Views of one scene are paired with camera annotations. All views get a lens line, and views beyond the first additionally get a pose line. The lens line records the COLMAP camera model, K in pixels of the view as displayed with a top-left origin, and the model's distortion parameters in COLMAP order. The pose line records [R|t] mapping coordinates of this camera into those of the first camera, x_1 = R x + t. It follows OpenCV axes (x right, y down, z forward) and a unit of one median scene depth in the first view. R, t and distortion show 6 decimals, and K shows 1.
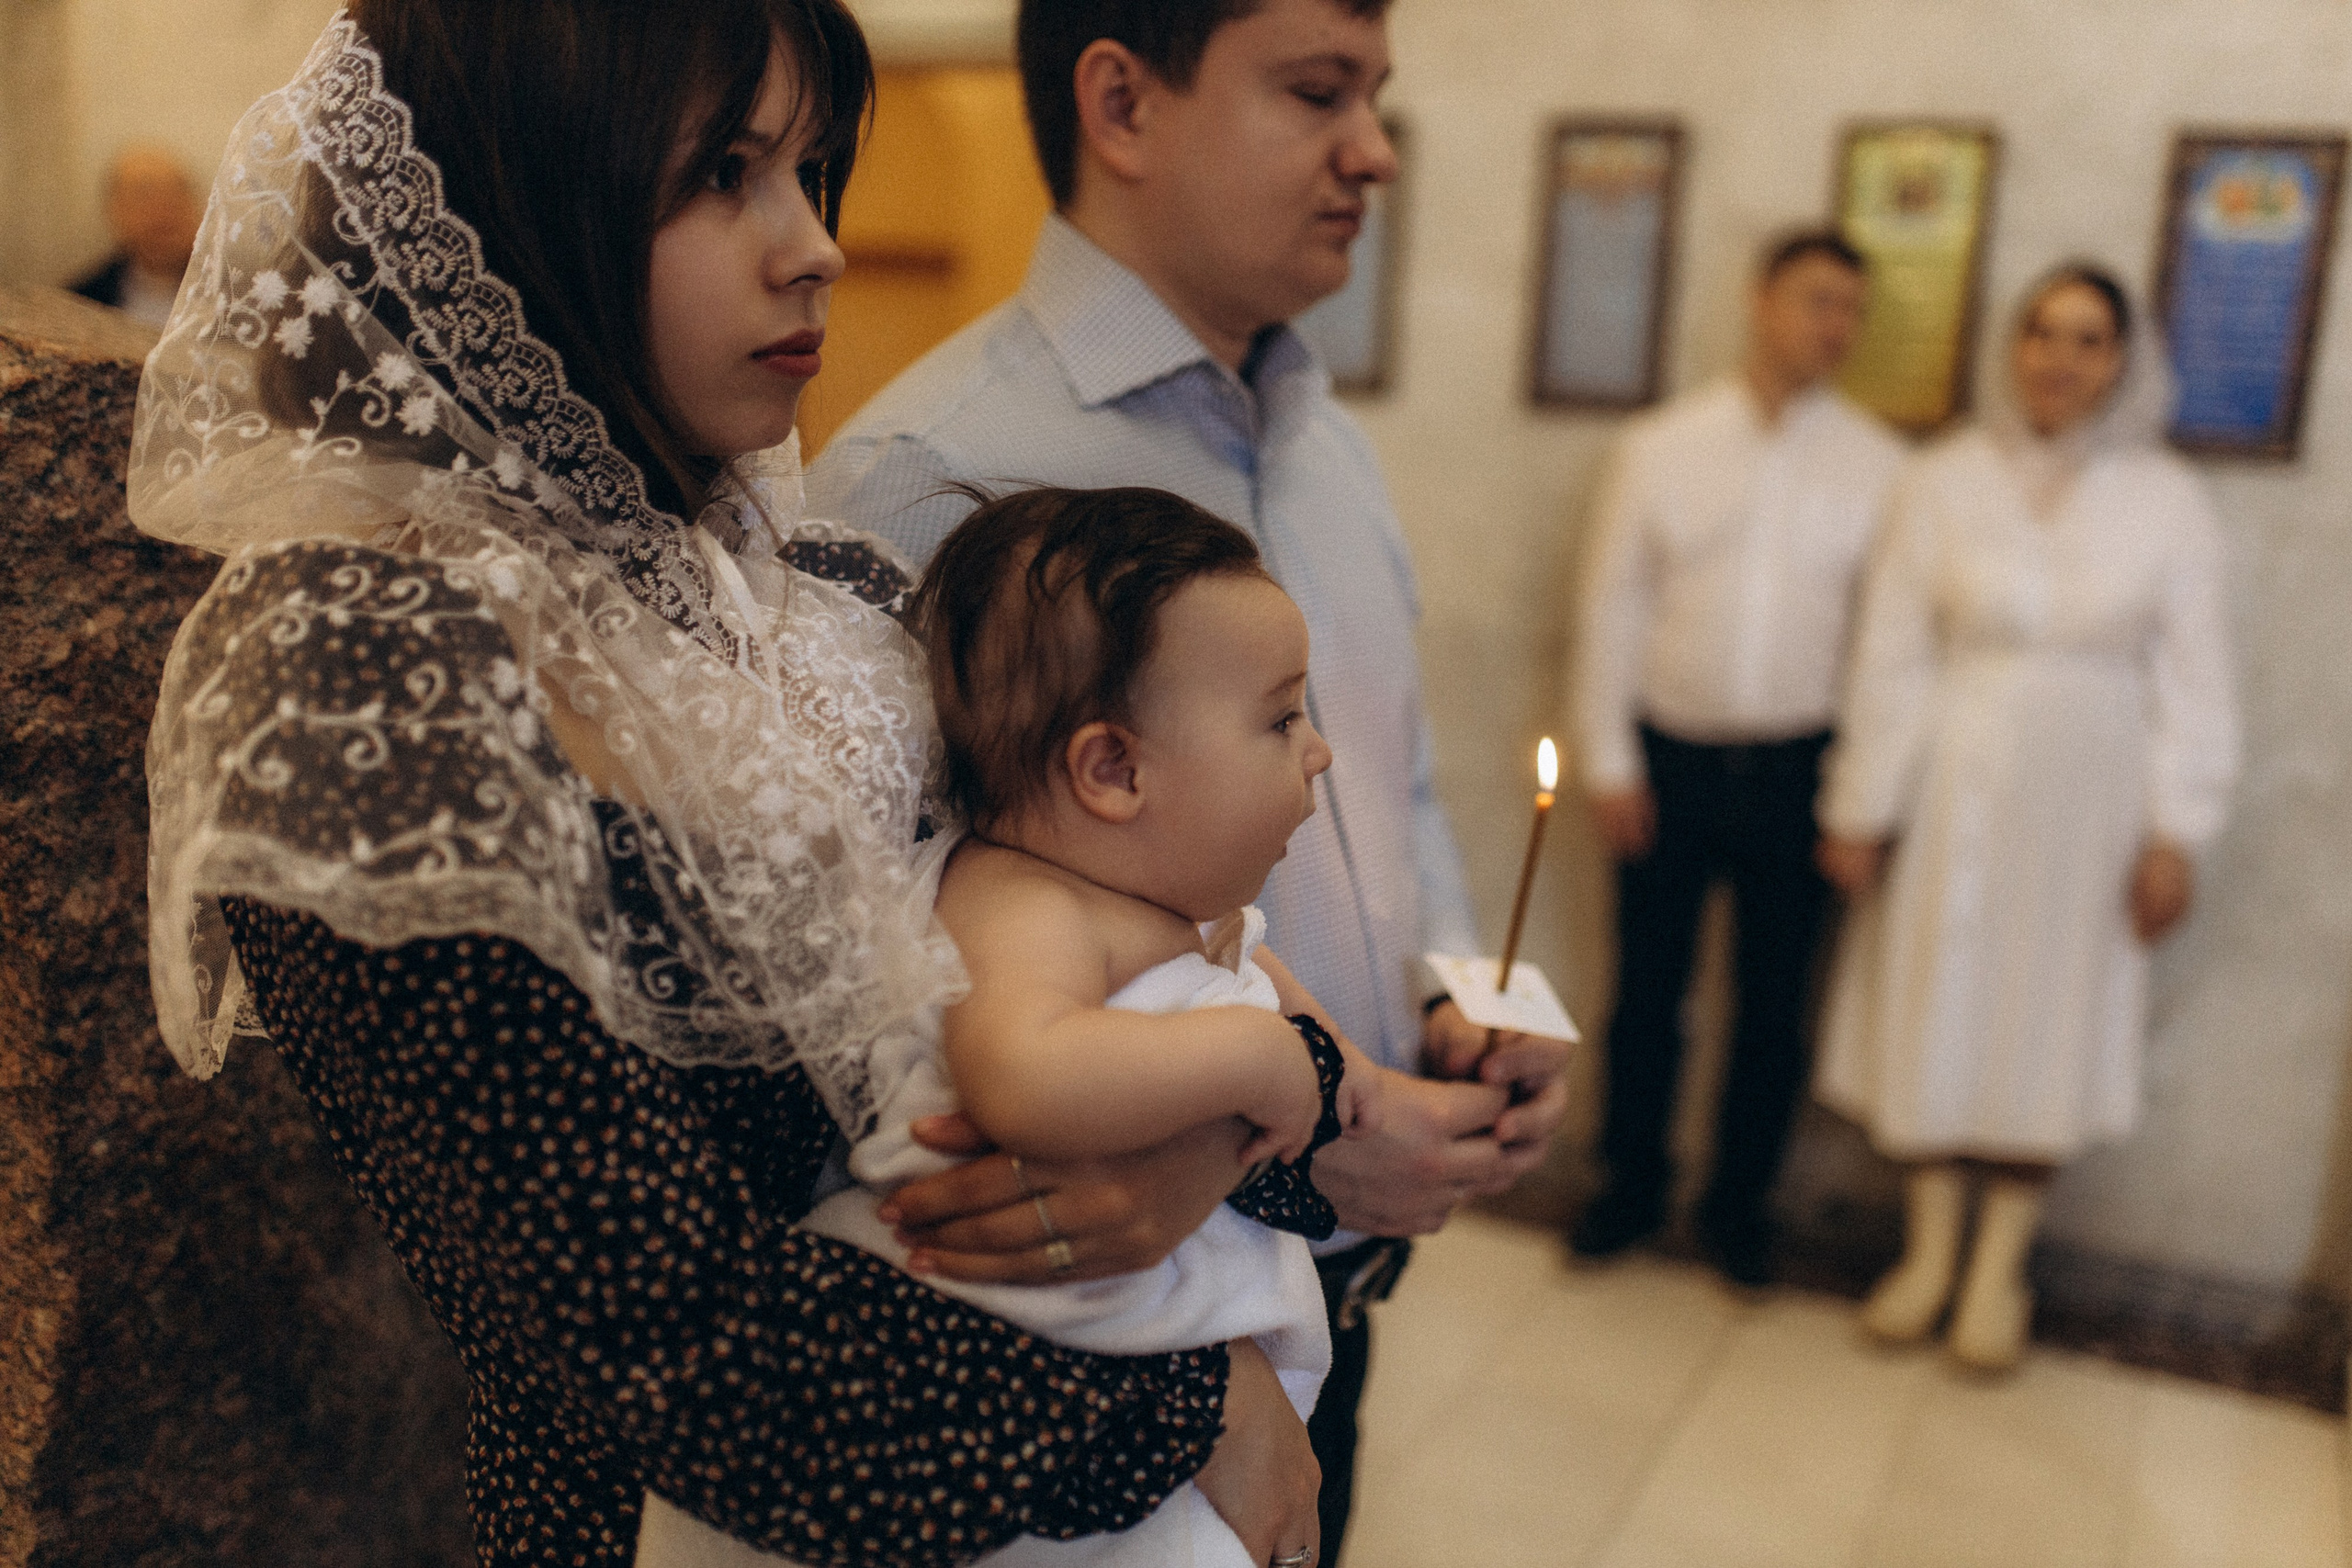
lens RADIAL K [[2421.6, 0, 1176.0], [0, 2421.6, 784.0], [0, 0, 1]] dist [0.016656, 0.002994]
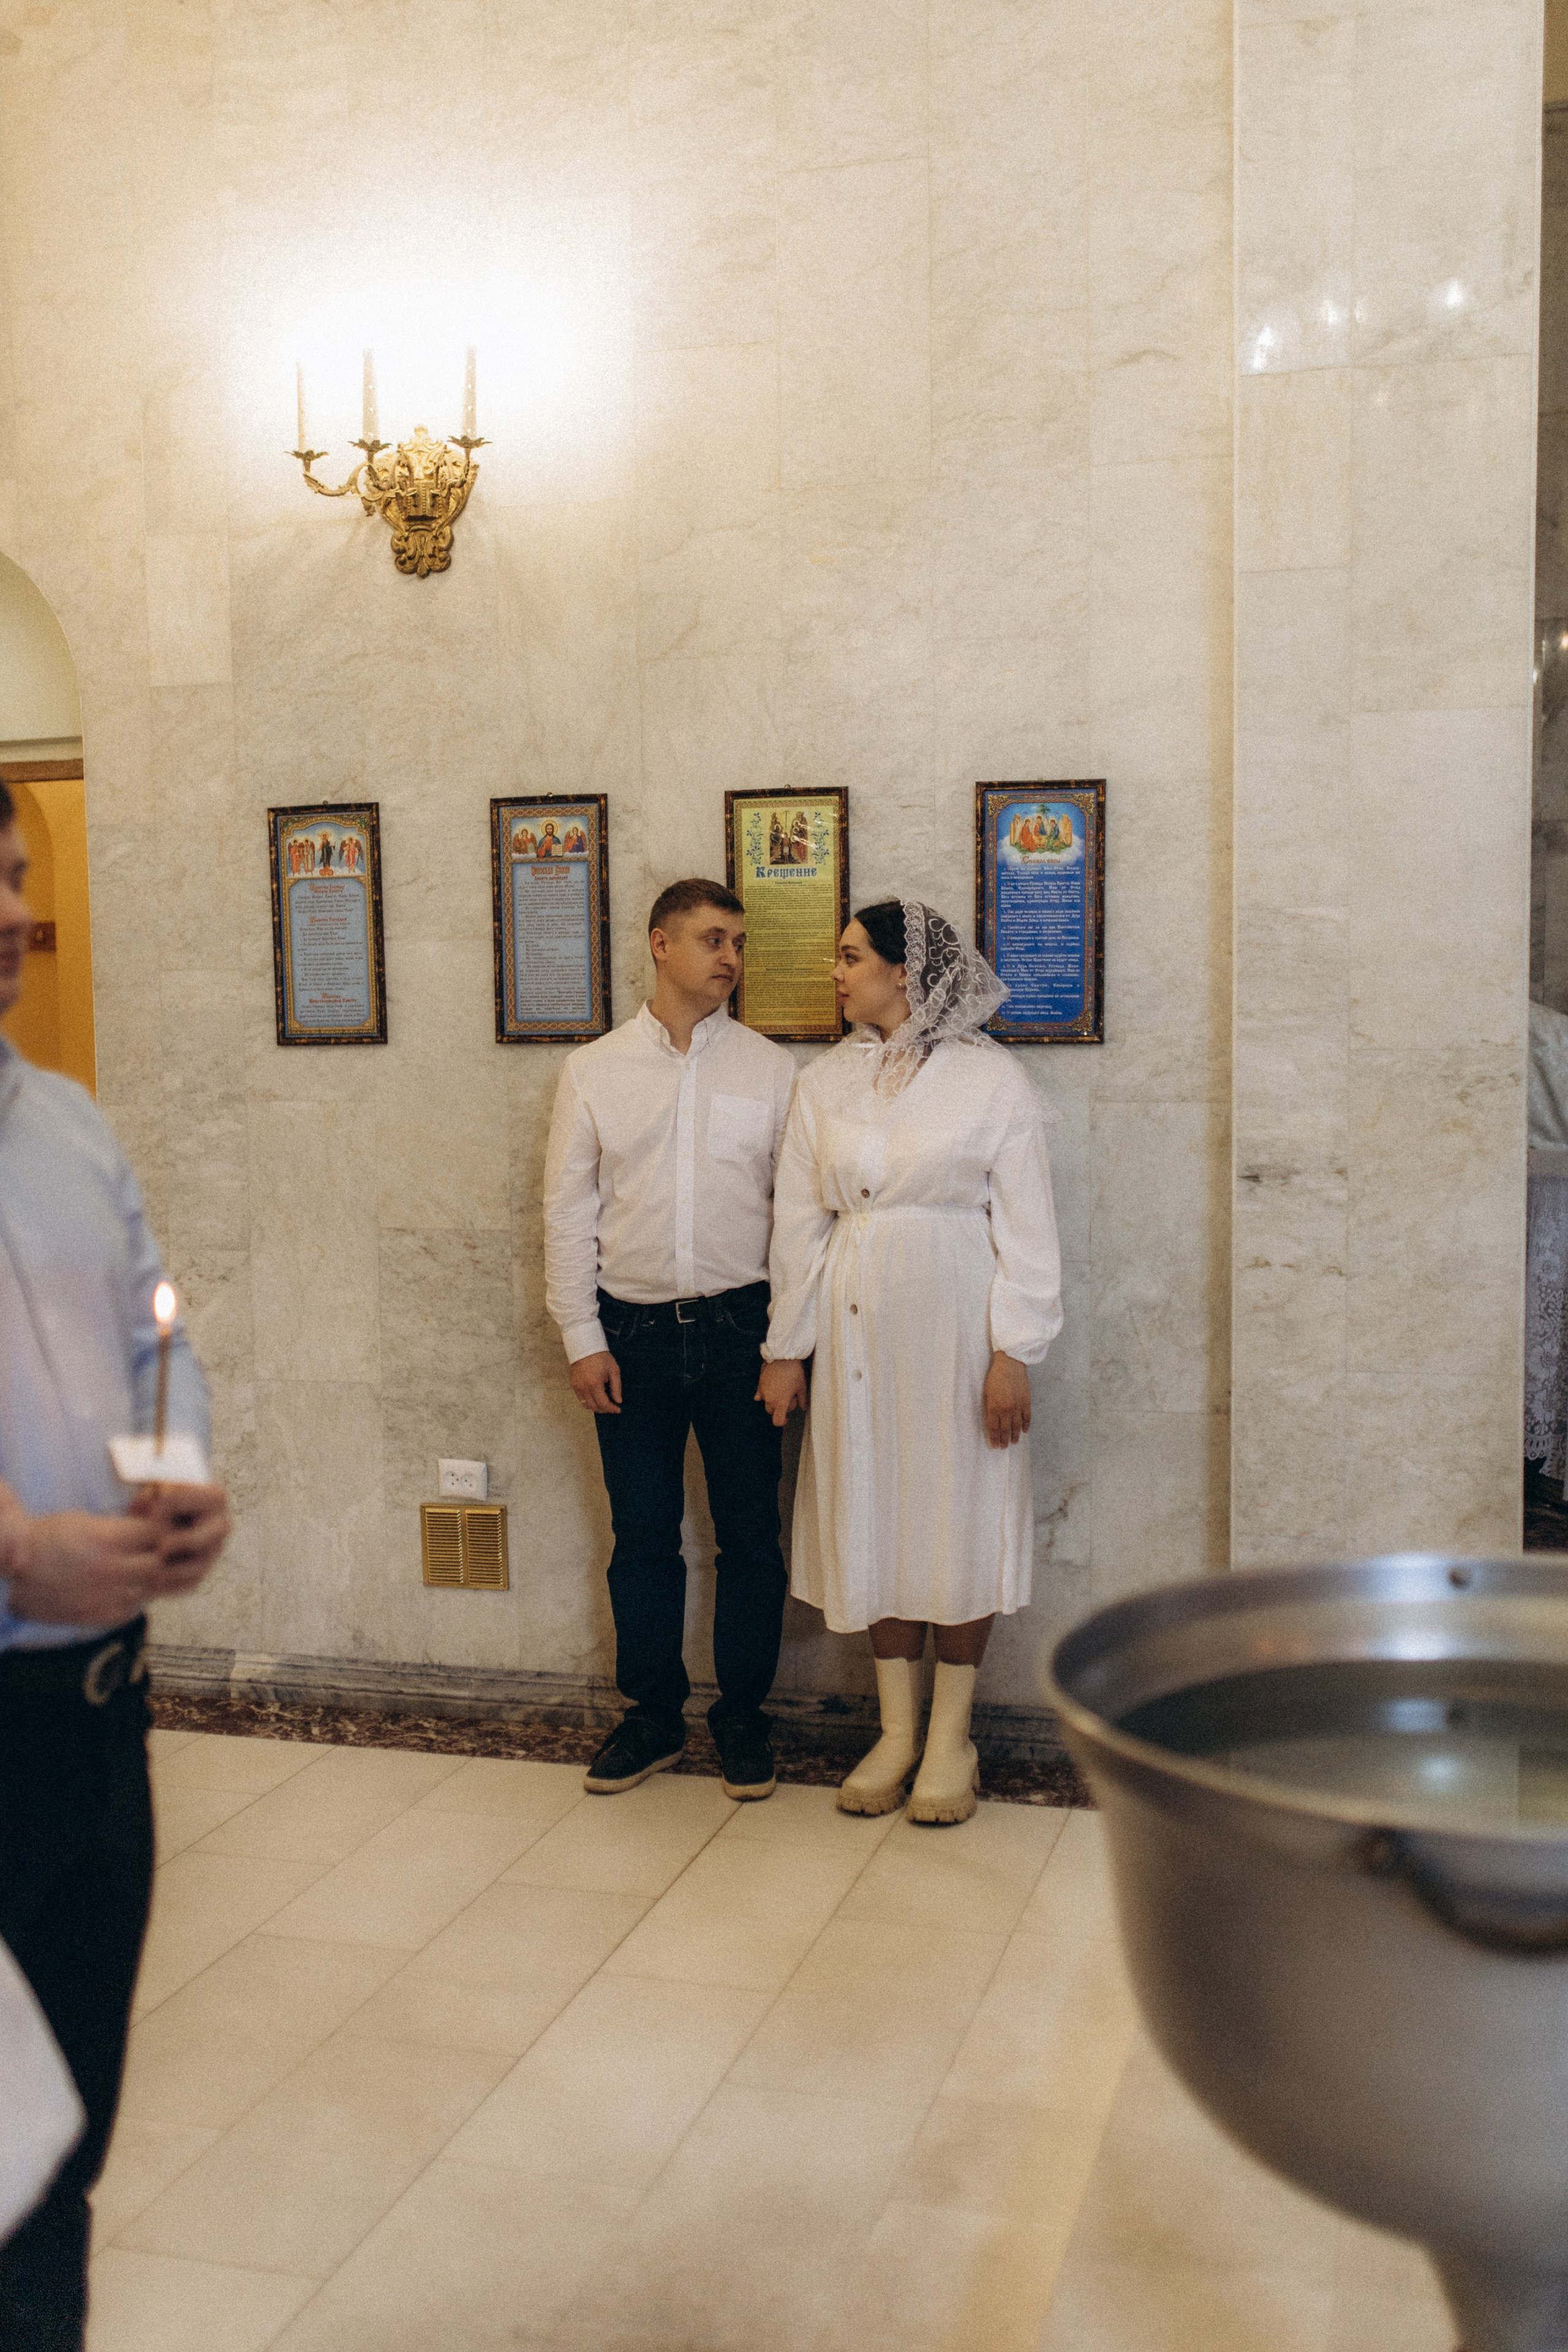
lens RADIAL K [[2421.8, 0, 784.0], [0, 2421.8, 1176.0], [0, 0, 1]] dist [0.016656, 0.002994]
pose [[0.981313, -0.085077, 0.172590, 0.081572], [0.100899, 0.991254, -0.085062, 0.023861], [-0.163844, 0.100887, 0.981314, -0.176058]]
